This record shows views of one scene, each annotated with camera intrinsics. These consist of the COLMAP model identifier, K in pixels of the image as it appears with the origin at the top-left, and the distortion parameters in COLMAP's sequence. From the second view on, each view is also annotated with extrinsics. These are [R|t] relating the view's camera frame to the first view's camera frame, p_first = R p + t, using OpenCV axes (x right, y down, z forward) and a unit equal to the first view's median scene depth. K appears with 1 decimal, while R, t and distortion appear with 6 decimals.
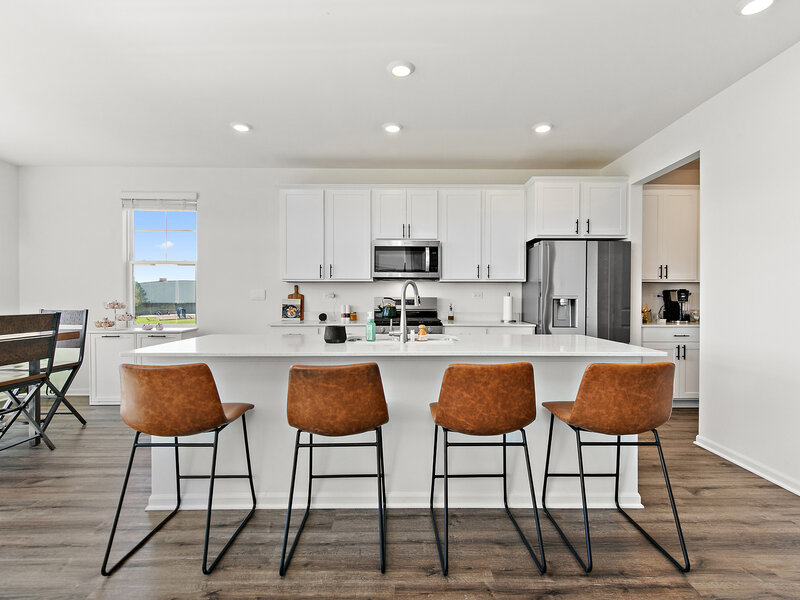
lens RADIAL K [[403.5, 0, 401.2], [0, 403.5, 301.5], [0, 0, 1]] dist [0.010660, -0.005088]
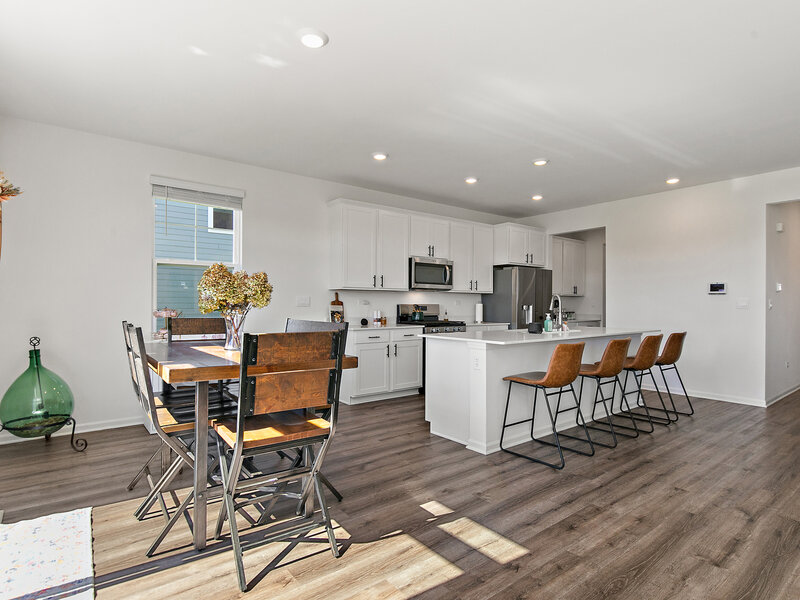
lens RADIAL K [[432.6, 0, 399.0], [0, 432.6, 308.1], [0, 0, 1]] dist [0.001187, 0.000173]
pose [[0.794283, -0.002427, 0.607543, -0.886513], [0.002326, 0.999997, 0.000952, 0.000059], [-0.607544, 0.000657, 0.794286, -0.007783]]
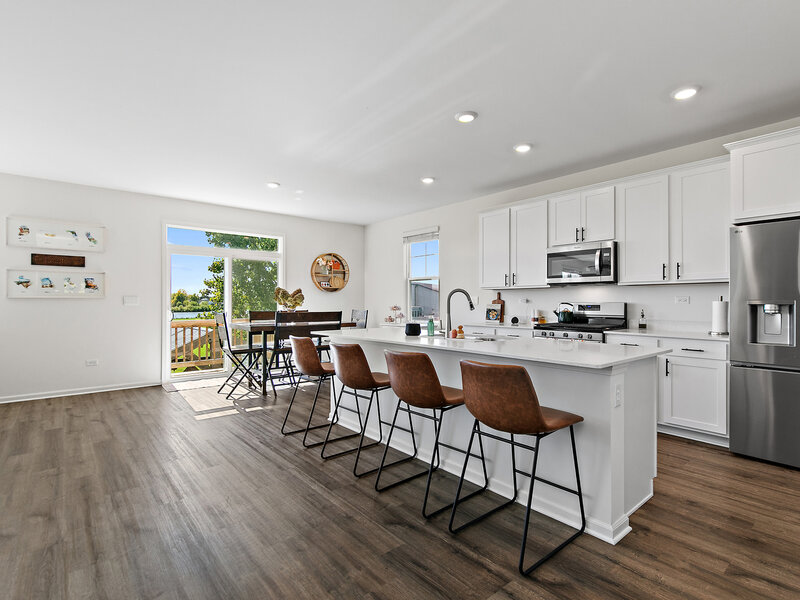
lens RADIAL K [[403.5, 0, 400.1], [0, 403.5, 299.0], [0, 0, 1]] dist [0.010660, -0.005088]
pose [[0.638293, -0.008010, -0.769752, 0.490015], [-0.005142, 0.999879, -0.014668, -0.002466], [0.769777, 0.013321, 0.638174, 0.040934]]
